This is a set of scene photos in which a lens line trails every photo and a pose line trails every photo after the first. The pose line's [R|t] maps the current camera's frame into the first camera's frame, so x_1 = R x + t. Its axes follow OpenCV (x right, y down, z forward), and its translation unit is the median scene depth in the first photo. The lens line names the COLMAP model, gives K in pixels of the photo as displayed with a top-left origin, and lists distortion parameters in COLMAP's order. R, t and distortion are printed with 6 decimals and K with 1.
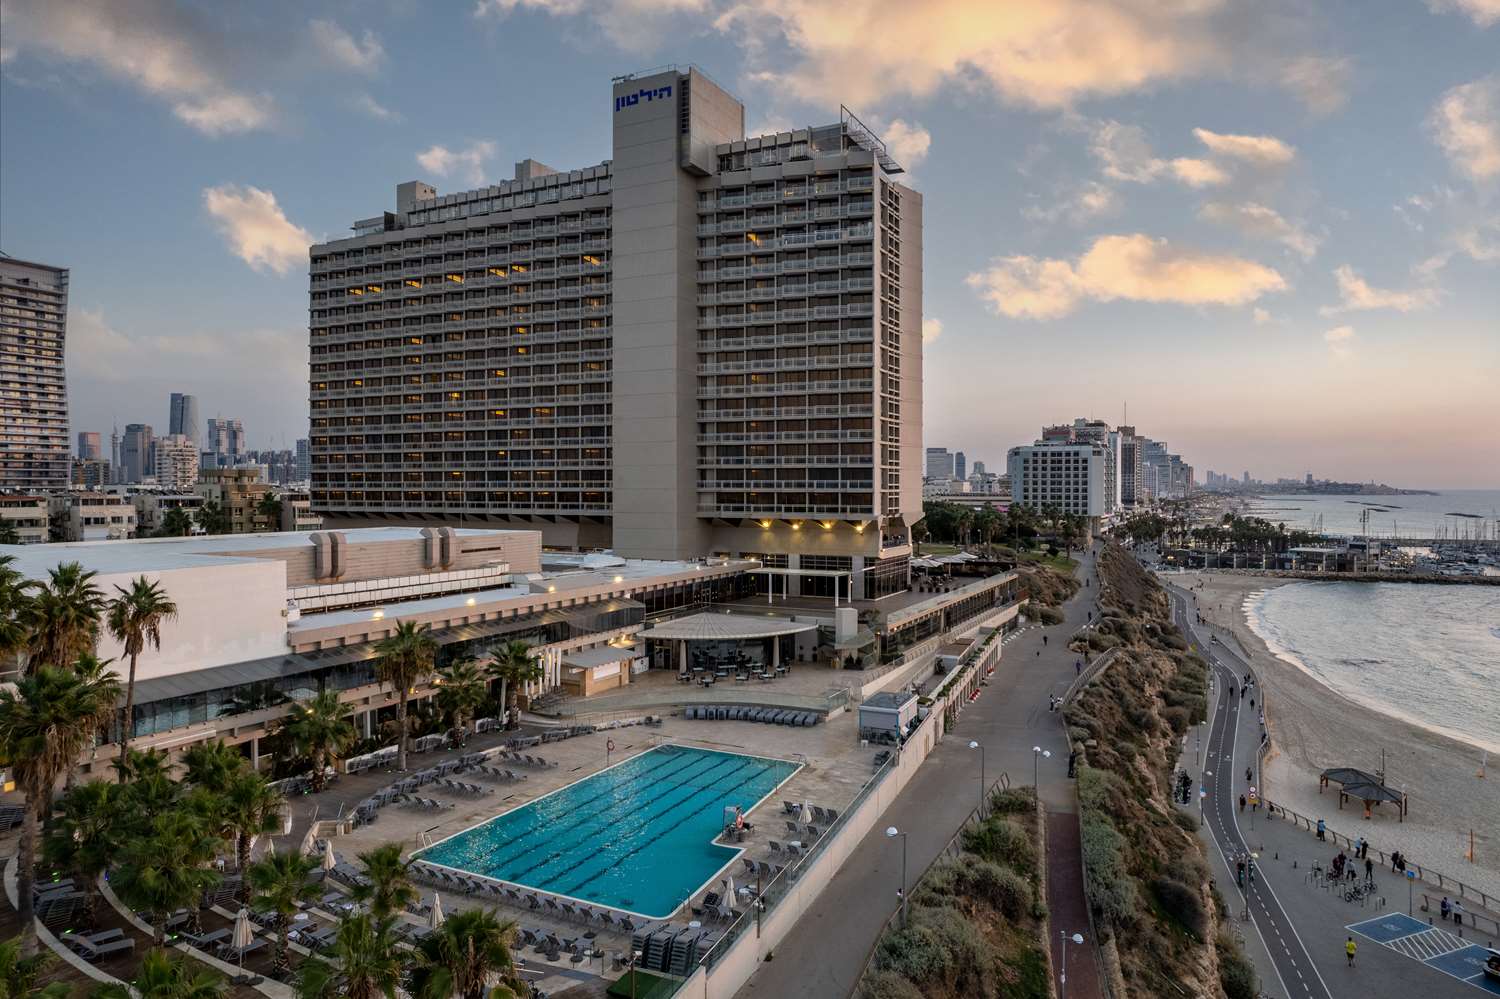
lens RADIAL K [[967.5, 0, 750.0], [0, 967.5, 499.5], [0, 0, 1]] dist [-0.077107, 0.073055]
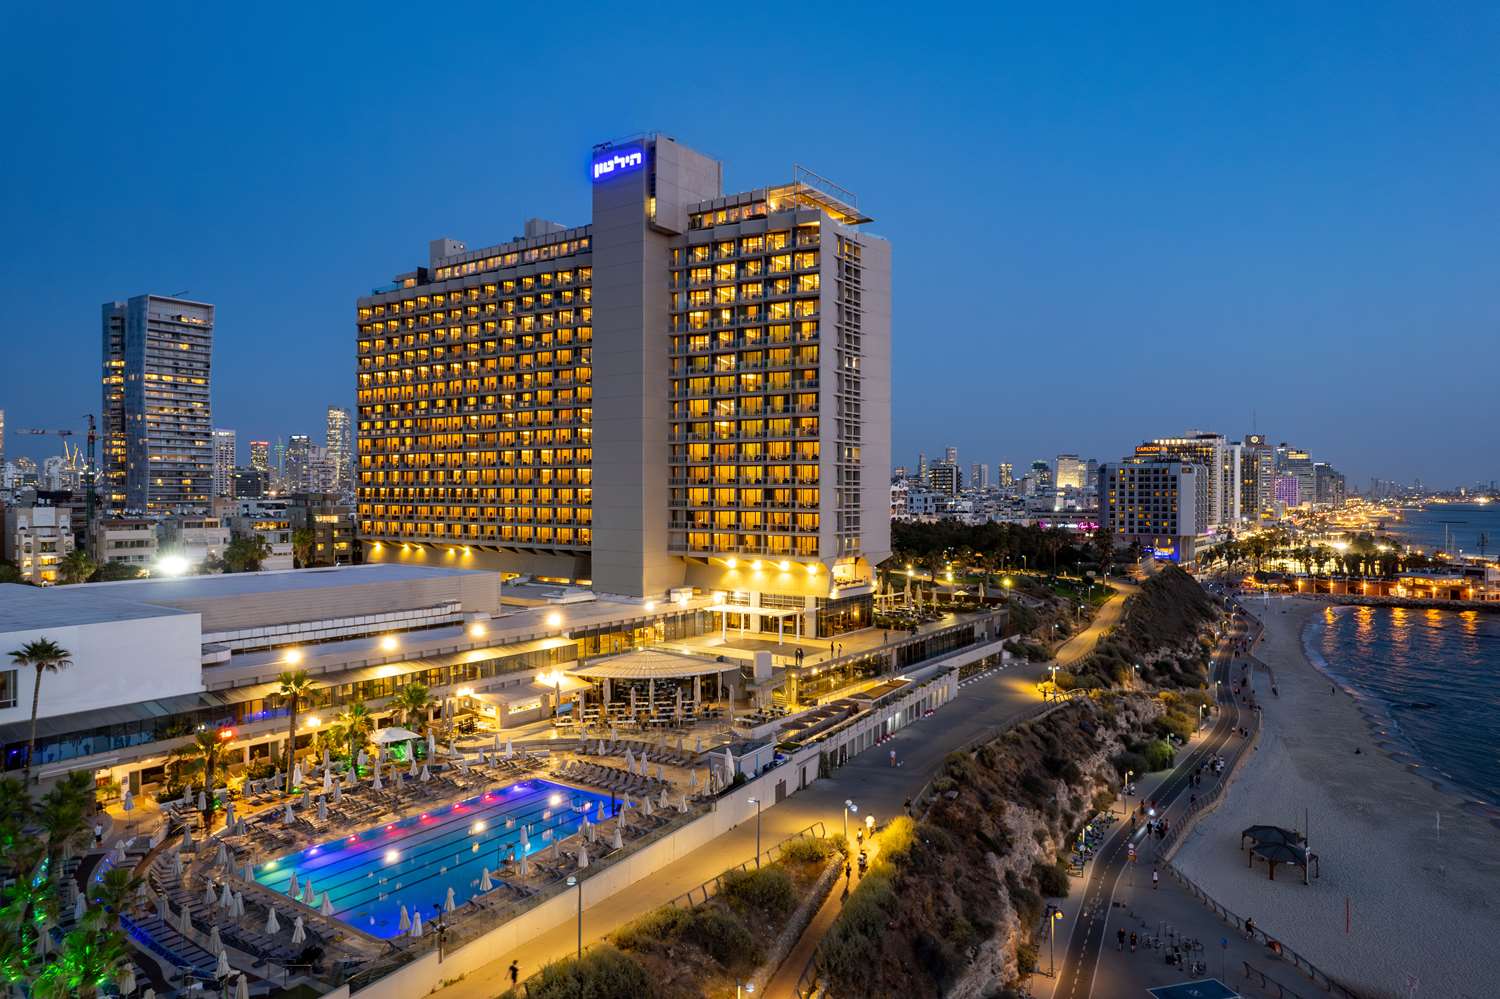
lens RADIAL K [[967.5, 0, 750.0], [0, 967.5, 499.5], [0, 0, 1]] dist [-0.077107, 0.073055]
pose [[0.990220, 0.003605, -0.139470, 0.178286], [-0.004308, 0.999980, -0.004737, -0.037581], [0.139450, 0.005291, 0.990215, -0.040891]]
